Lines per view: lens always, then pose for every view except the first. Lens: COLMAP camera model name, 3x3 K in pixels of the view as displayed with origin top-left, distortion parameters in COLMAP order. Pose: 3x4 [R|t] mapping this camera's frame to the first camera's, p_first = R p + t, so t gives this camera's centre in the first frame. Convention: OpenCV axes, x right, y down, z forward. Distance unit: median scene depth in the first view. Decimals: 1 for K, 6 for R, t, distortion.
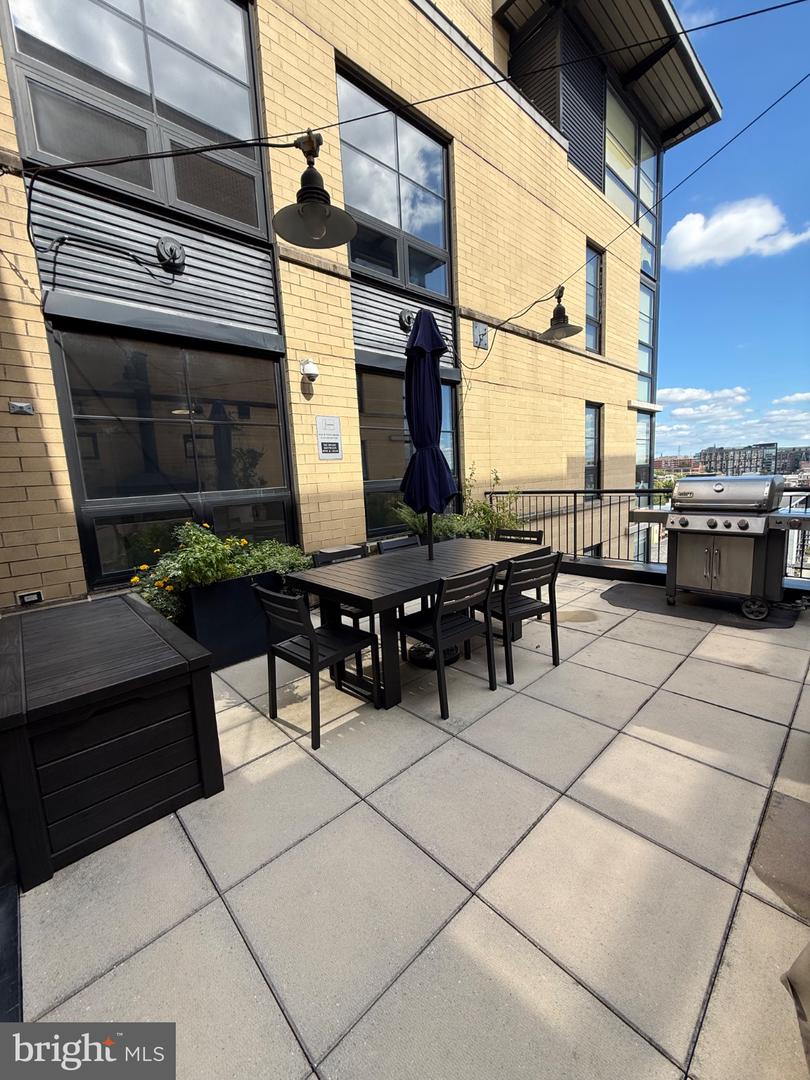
lens RADIAL K [[429.9, 0, 405.0], [0, 429.9, 540.0], [0, 0, 1]] dist [0.000223, -0.000116]
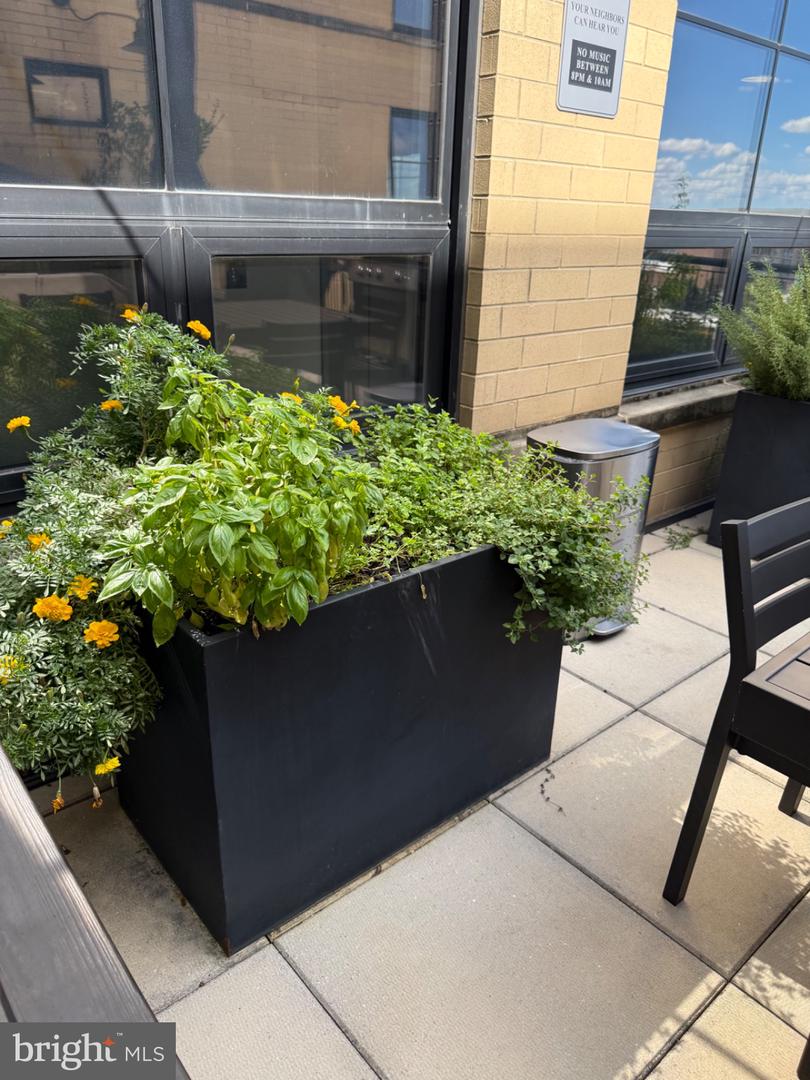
lens RADIAL K [[765.7, 0, 405.0], [0, 765.7, 540.0], [0, 0, 1]] dist [0.005303, 0.000653]
pose [[0.996216, 0.086898, -0.001803, -0.282498], [-0.083726, 0.965010, 0.248486, -0.030797], [0.023333, -0.247395, 0.968634, 0.453722]]
